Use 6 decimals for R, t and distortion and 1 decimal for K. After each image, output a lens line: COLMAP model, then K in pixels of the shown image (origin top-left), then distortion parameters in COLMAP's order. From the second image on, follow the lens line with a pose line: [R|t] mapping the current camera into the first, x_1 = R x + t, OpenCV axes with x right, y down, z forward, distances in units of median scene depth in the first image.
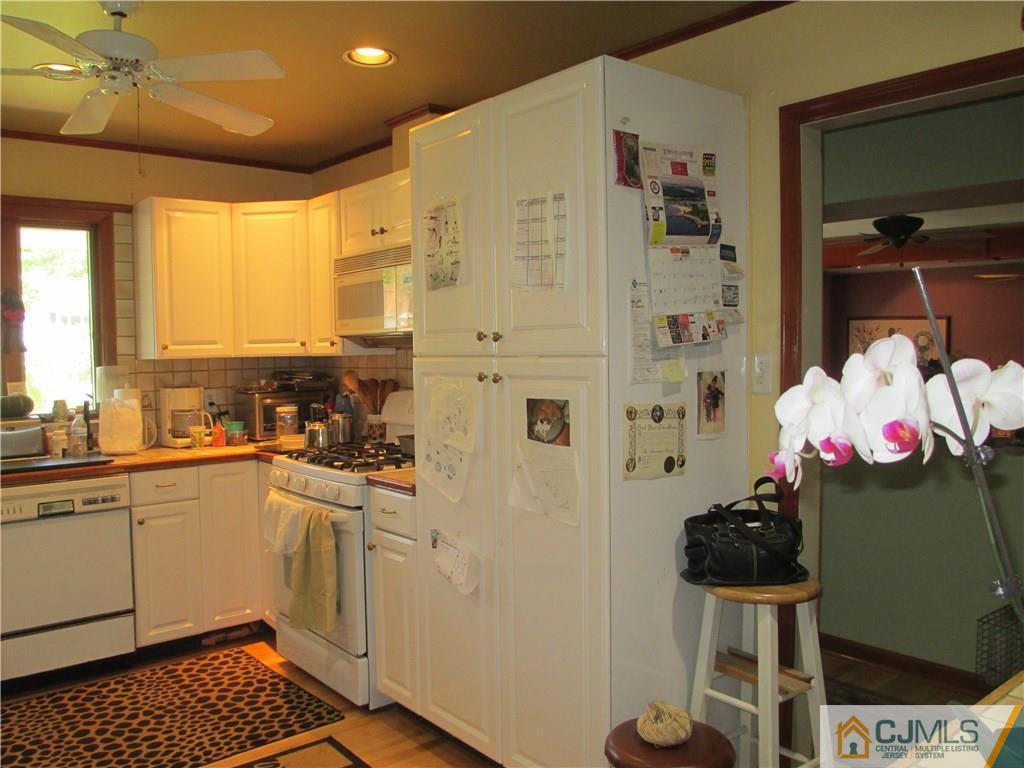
lens RADIAL K [[859.7, 0, 513.7], [0, 859.7, 384.0], [0, 0, 1]] dist [0.003852, 0.001542]
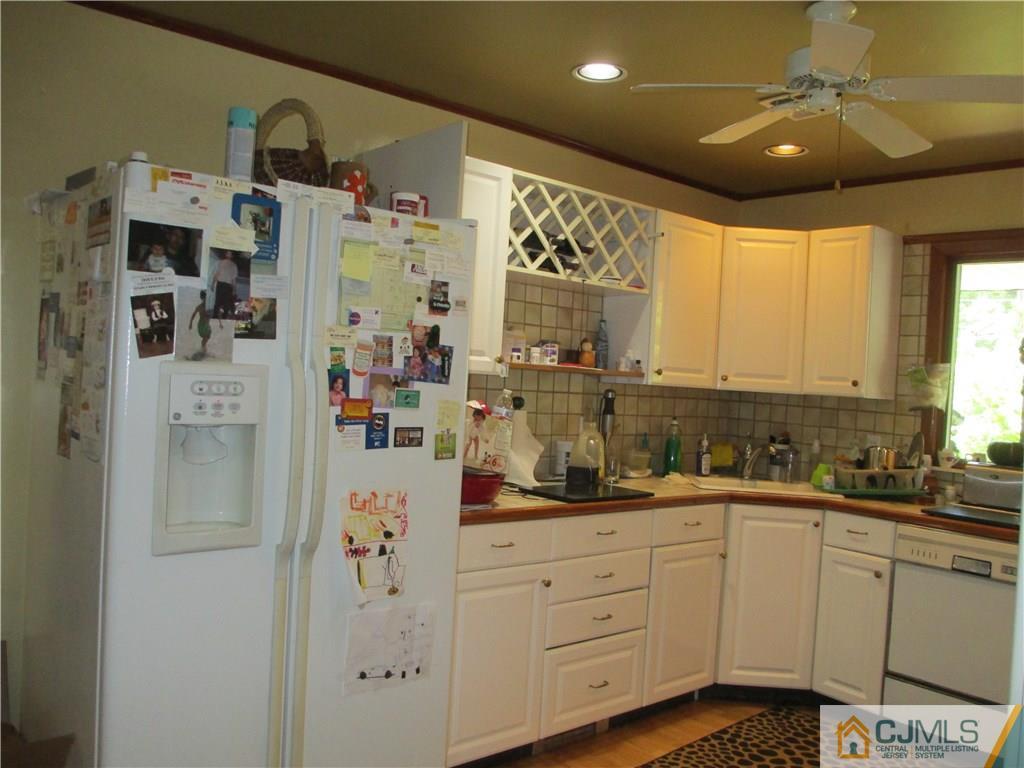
lens RADIAL K [[859.7, 0, 513.9], [0, 859.7, 383.2], [0, 0, 1]] dist [0.003852, 0.001542]
pose [[0.035353, 0.031915, -0.998865, 0.569410], [-0.107846, 0.993775, 0.027935, -0.034914], [0.993539, 0.106736, 0.038575, 0.647354]]
